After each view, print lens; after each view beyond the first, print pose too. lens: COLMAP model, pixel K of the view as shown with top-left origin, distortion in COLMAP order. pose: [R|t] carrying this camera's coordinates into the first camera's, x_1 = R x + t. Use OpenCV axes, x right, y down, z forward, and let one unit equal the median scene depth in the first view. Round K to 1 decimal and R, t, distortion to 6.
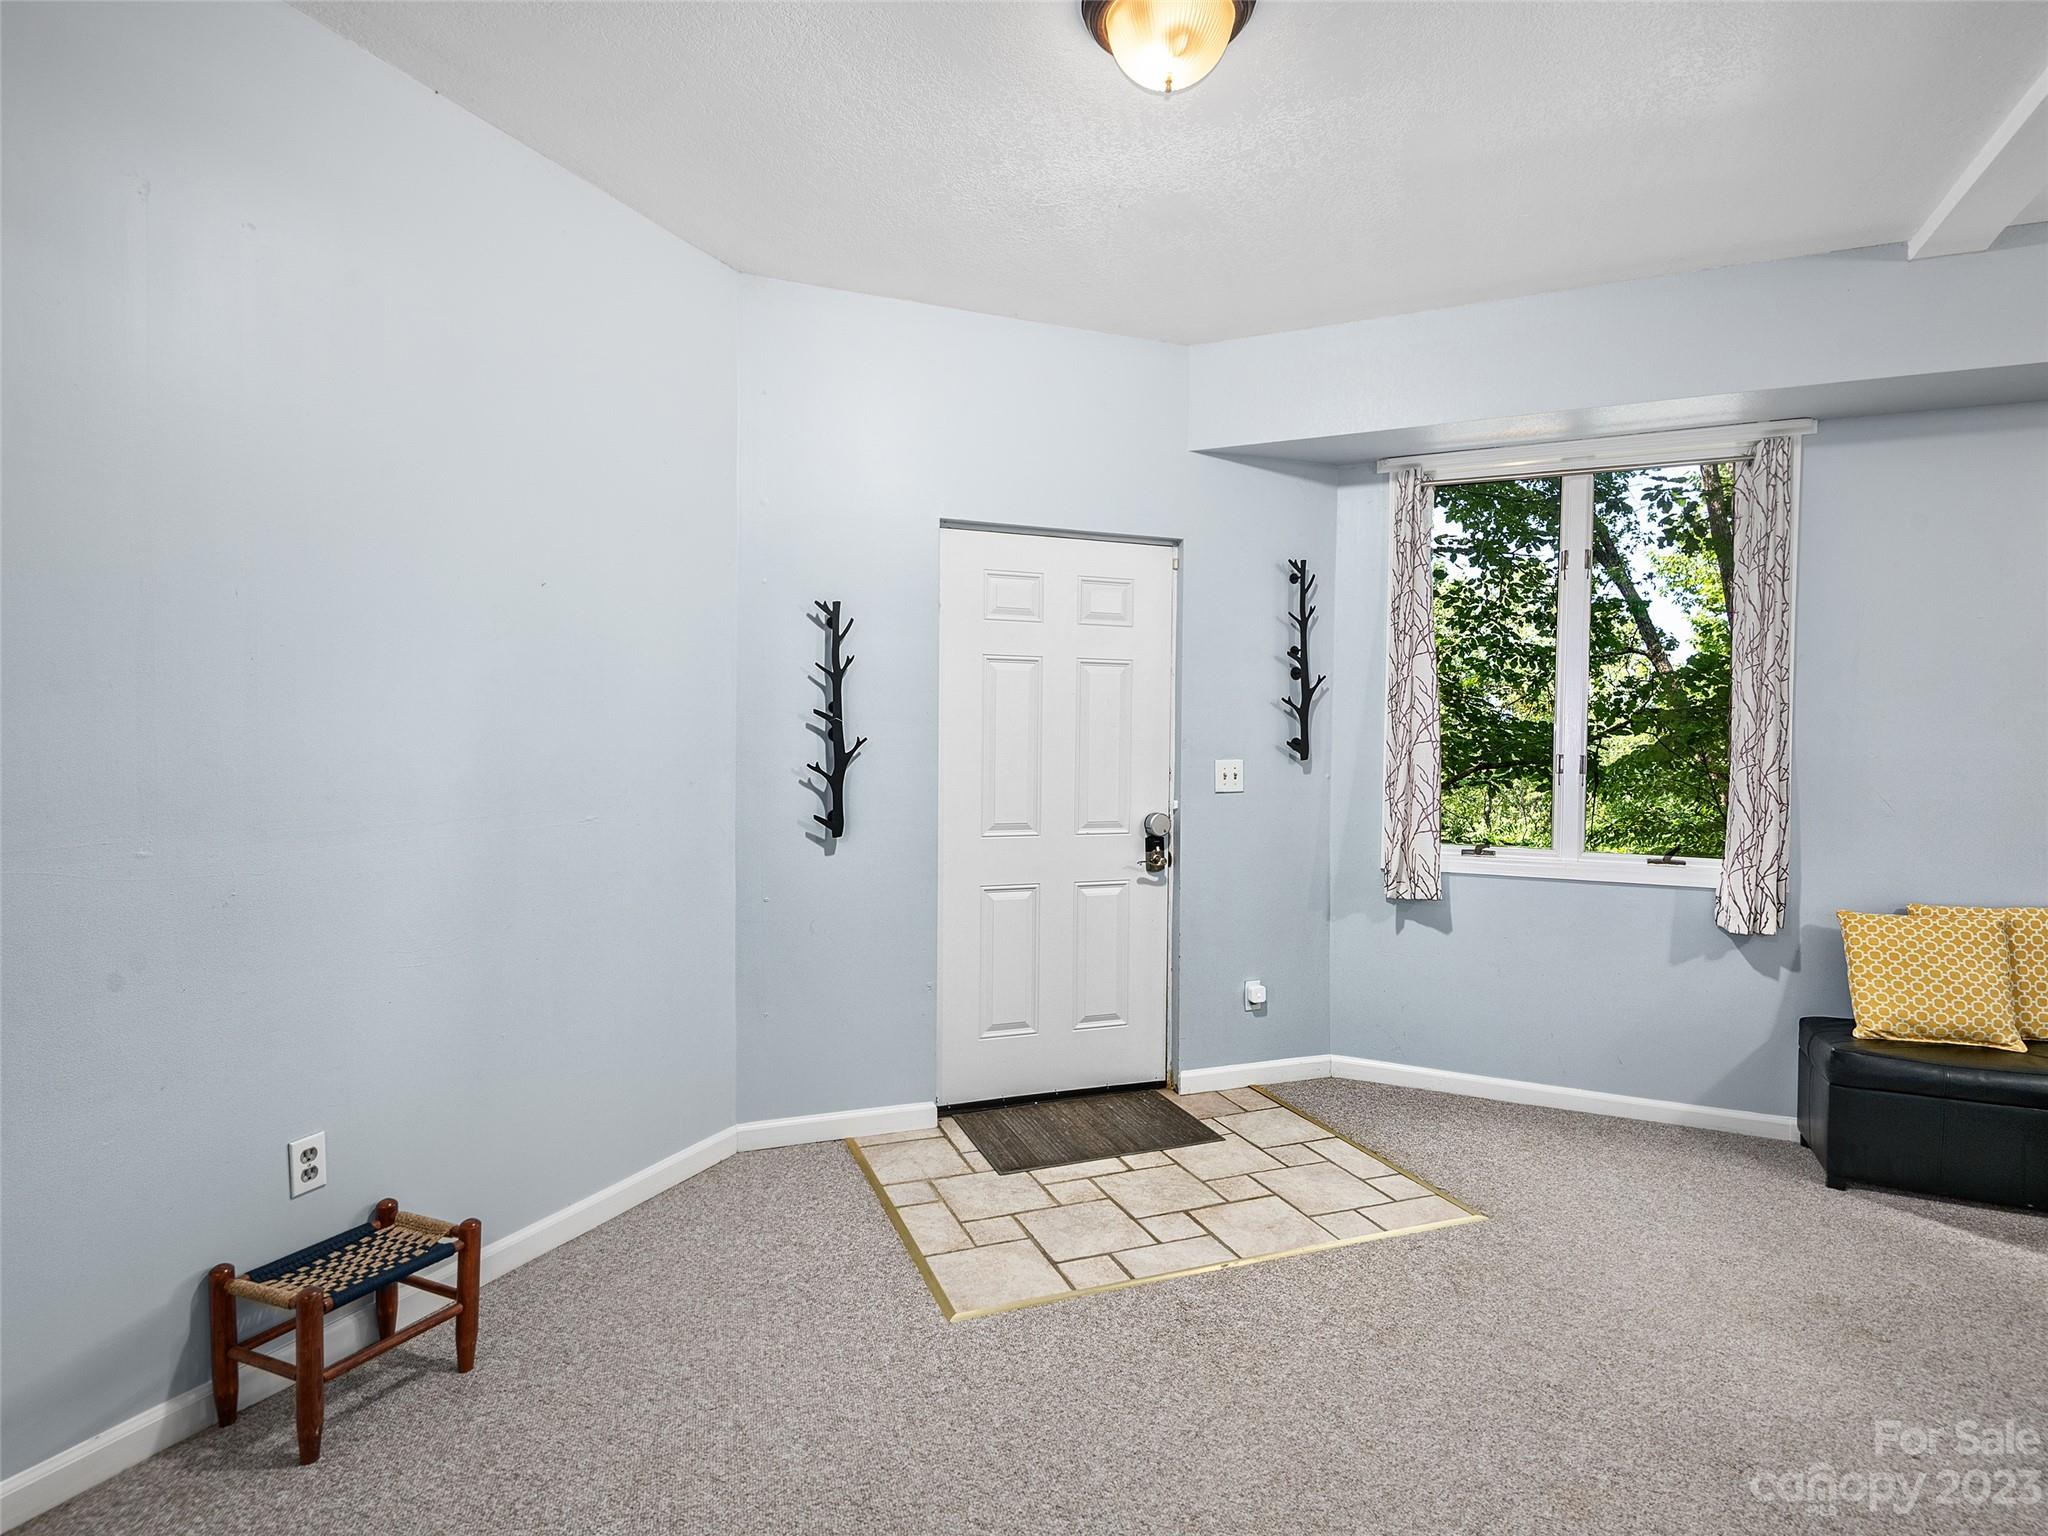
lens RADIAL K [[1056.3, 0, 1003.8], [0, 1056.3, 761.9], [0, 0, 1]] dist [0.004844, -0.010441]
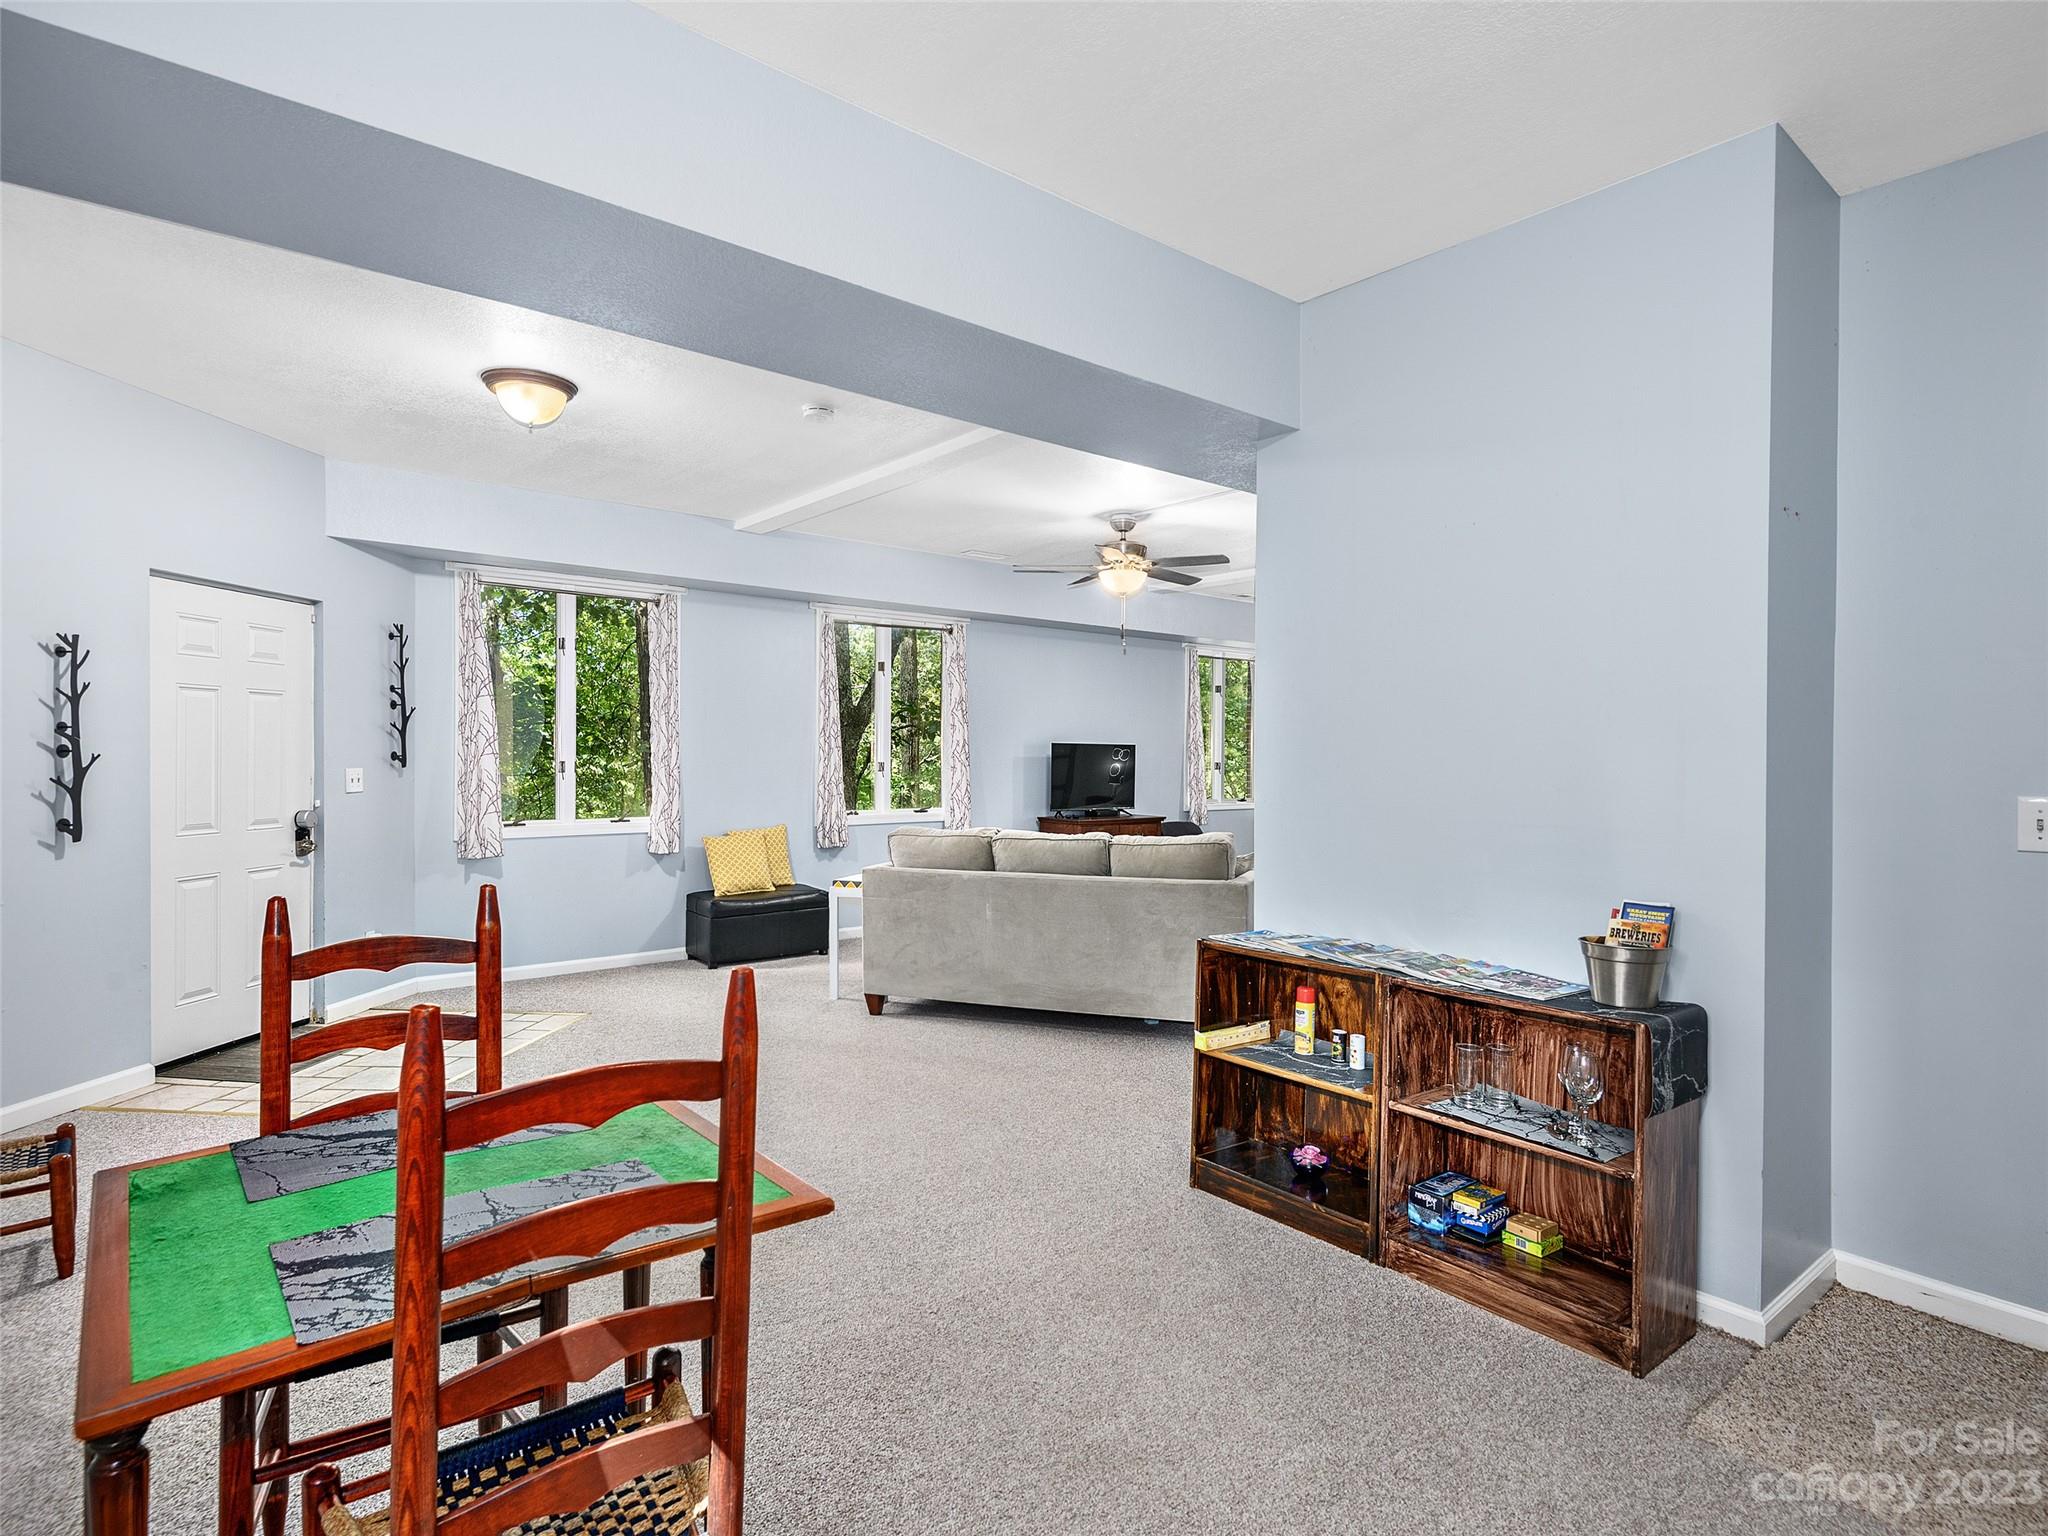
lens RADIAL K [[1056.3, 0, 1020.8], [0, 1056.3, 767.8], [0, 0, 1]] dist [0.004844, -0.010441]
pose [[0.434613, -0.018815, 0.900421, -0.638044], [0.021316, 0.999717, 0.010601, 0.001524], [-0.900365, 0.014586, 0.434891, -0.353976]]
